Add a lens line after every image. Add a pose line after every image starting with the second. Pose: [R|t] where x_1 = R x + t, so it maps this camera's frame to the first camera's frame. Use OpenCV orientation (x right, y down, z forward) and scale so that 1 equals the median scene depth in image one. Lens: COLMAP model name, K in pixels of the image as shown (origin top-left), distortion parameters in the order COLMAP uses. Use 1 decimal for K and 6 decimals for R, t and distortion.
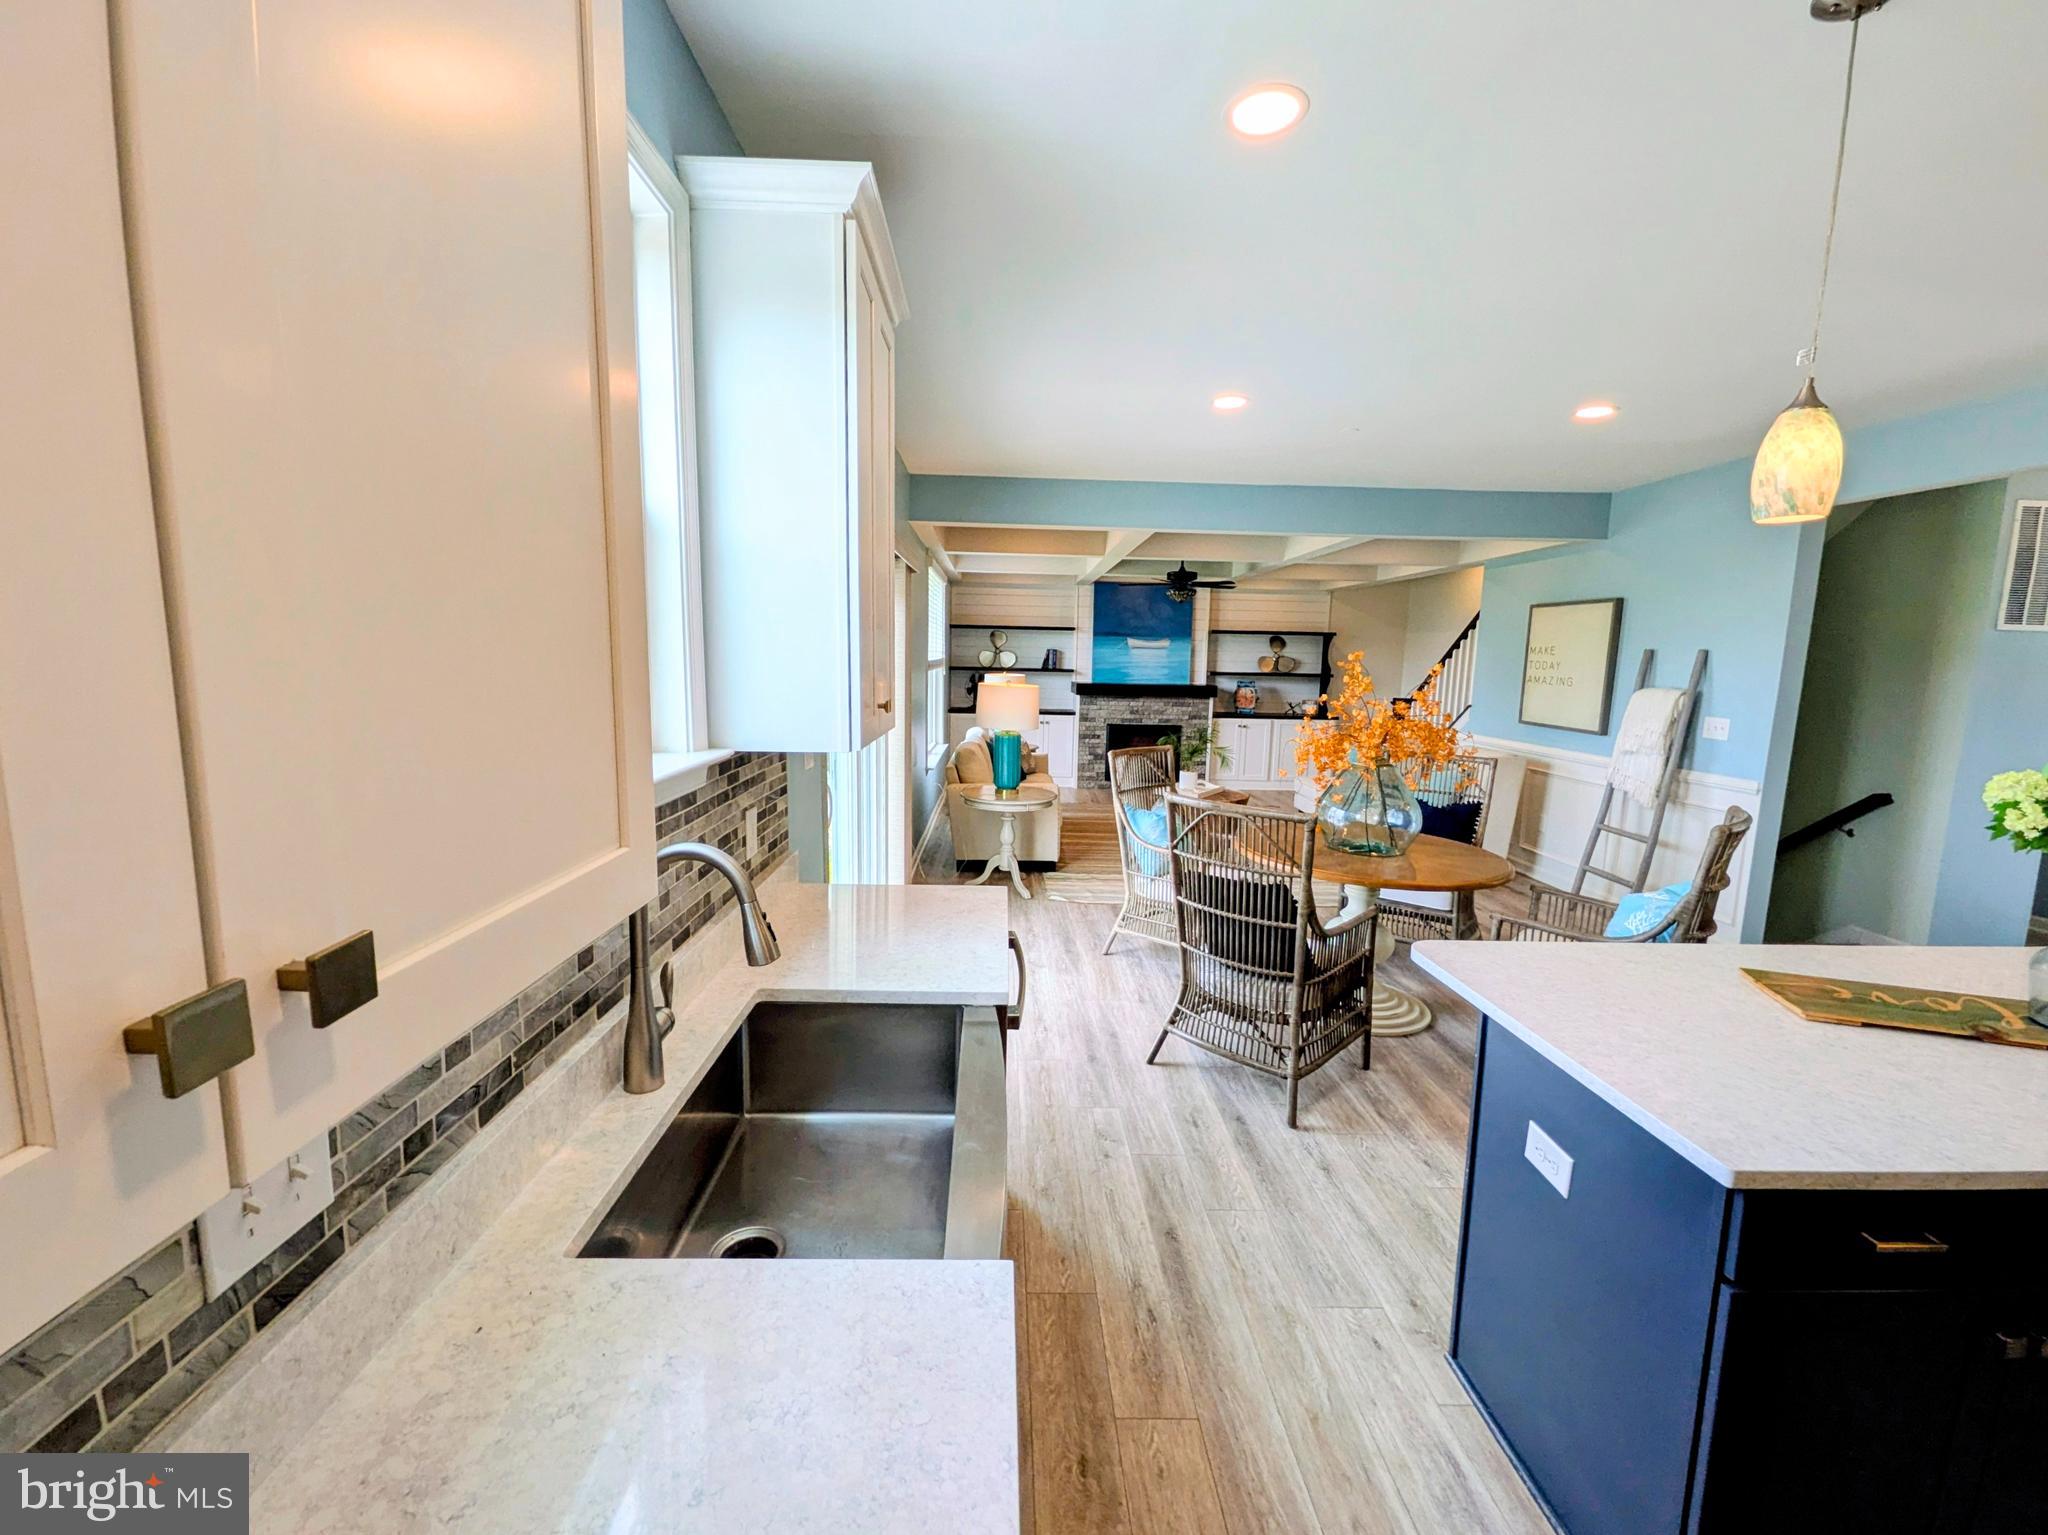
lens RADIAL K [[841.9, 0, 1017.3], [0, 841.9, 768.5], [0, 0, 1]] dist [0.006965, -0.000427]
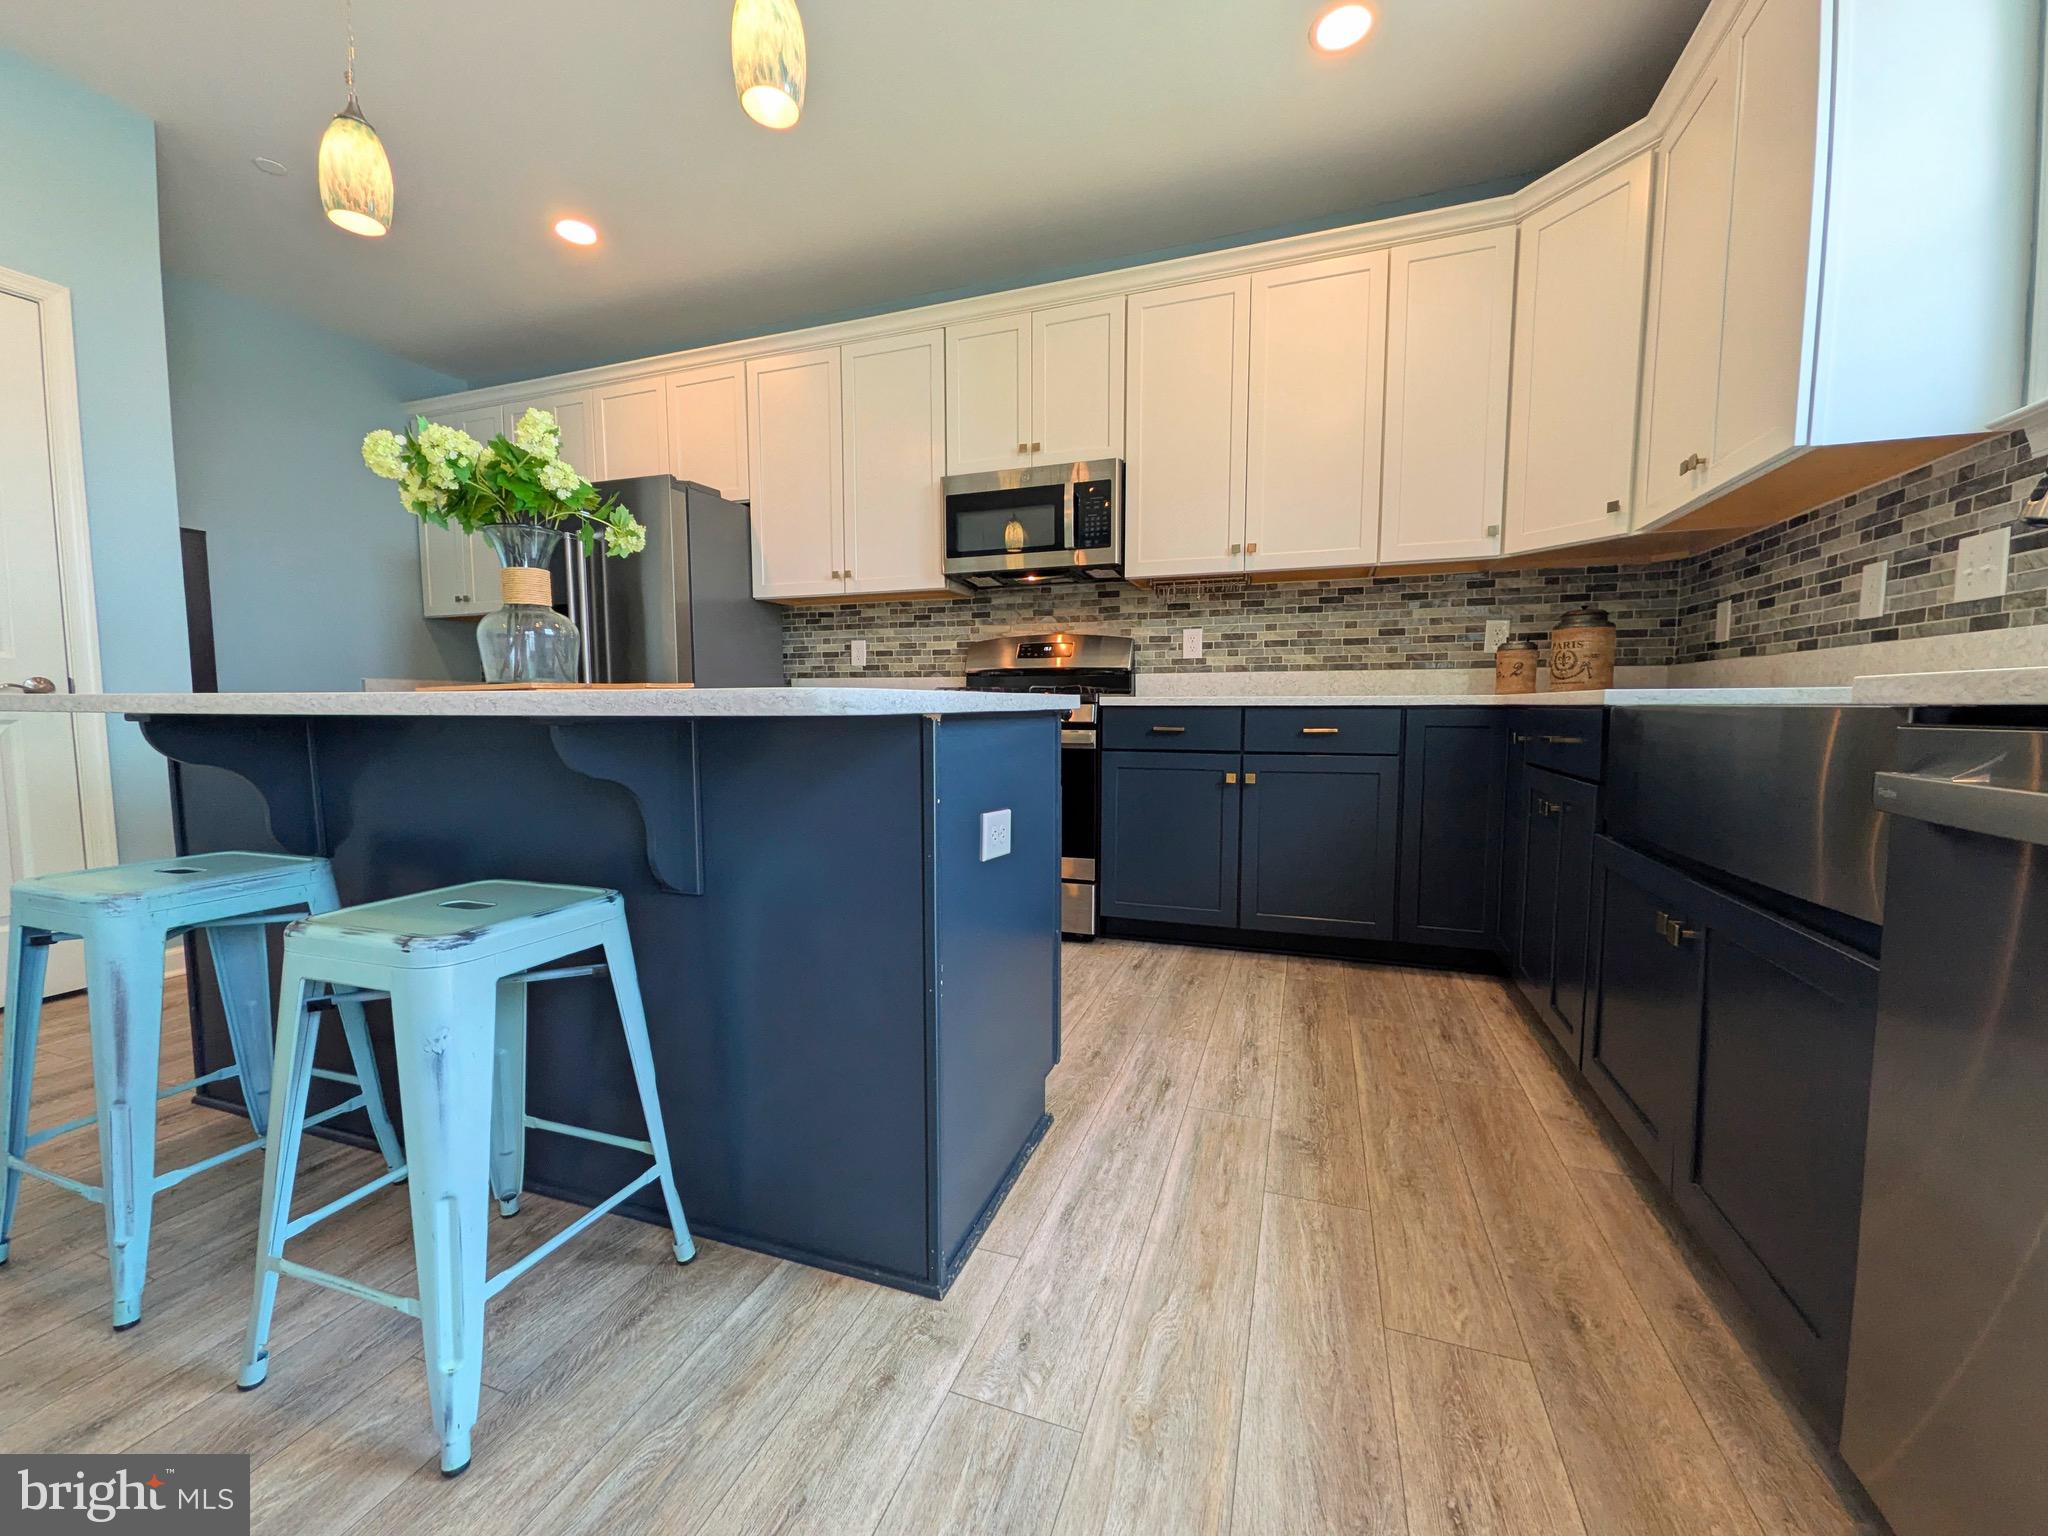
lens RADIAL K [[810.8, 0, 1019.6], [0, 810.8, 768.9], [0, 0, 1]] dist [0.006629, 0.000227]
pose [[-0.934390, -0.045206, 0.353373, 0.110028], [0.031344, 0.977638, 0.207946, 0.077860], [-0.354871, 0.205379, -0.912078, 0.638107]]
